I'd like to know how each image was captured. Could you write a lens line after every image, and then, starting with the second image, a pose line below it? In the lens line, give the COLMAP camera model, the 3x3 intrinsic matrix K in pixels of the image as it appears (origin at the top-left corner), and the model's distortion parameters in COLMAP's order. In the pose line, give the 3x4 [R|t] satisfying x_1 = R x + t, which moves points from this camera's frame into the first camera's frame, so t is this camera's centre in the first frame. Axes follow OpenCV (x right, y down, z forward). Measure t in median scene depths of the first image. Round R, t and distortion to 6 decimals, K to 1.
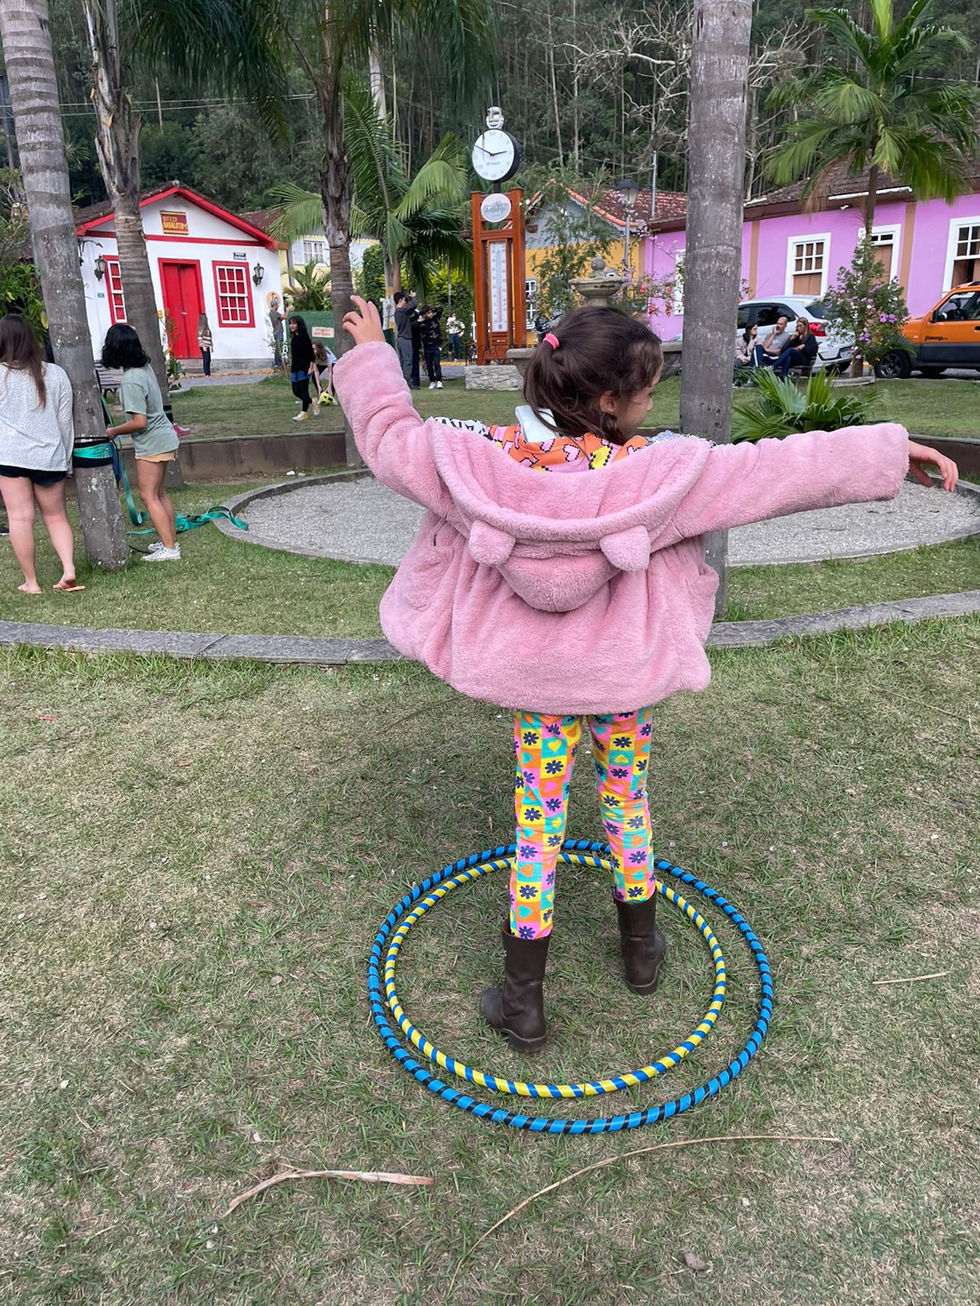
lens RADIAL K [[981.9, 0, 515.4], [0, 981.9, 648.2], [0, 0, 1]] dist [0.085157, -0.114223]
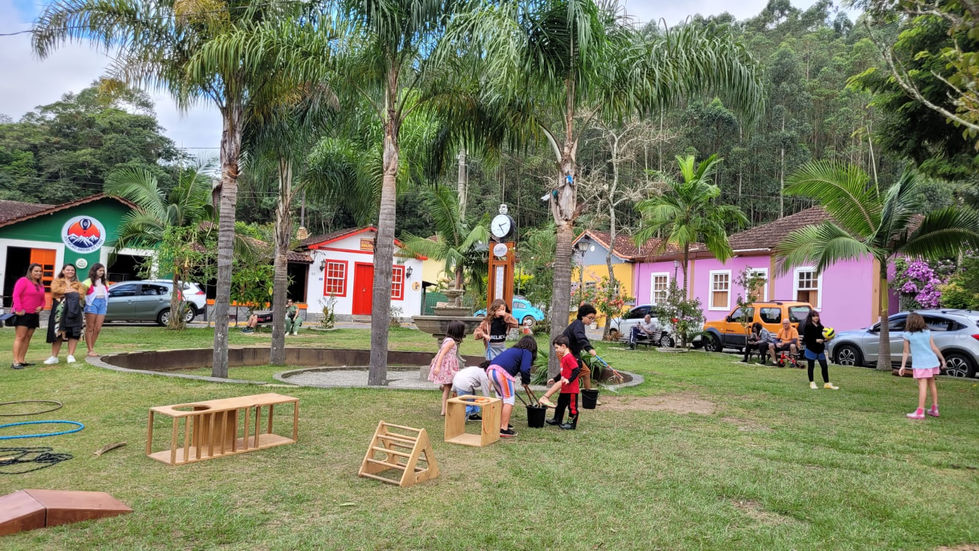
lens RADIAL K [[792.8, 0, 523.2], [0, 792.8, 275.4], [0, 0, 1]] dist [0.005340, 0.002661]
pose [[0.976785, 0.058402, -0.206110, 0.335853], [-0.126230, 0.934263, -0.333494, 0.109366], [0.173084, 0.351769, 0.919946, -0.383669]]
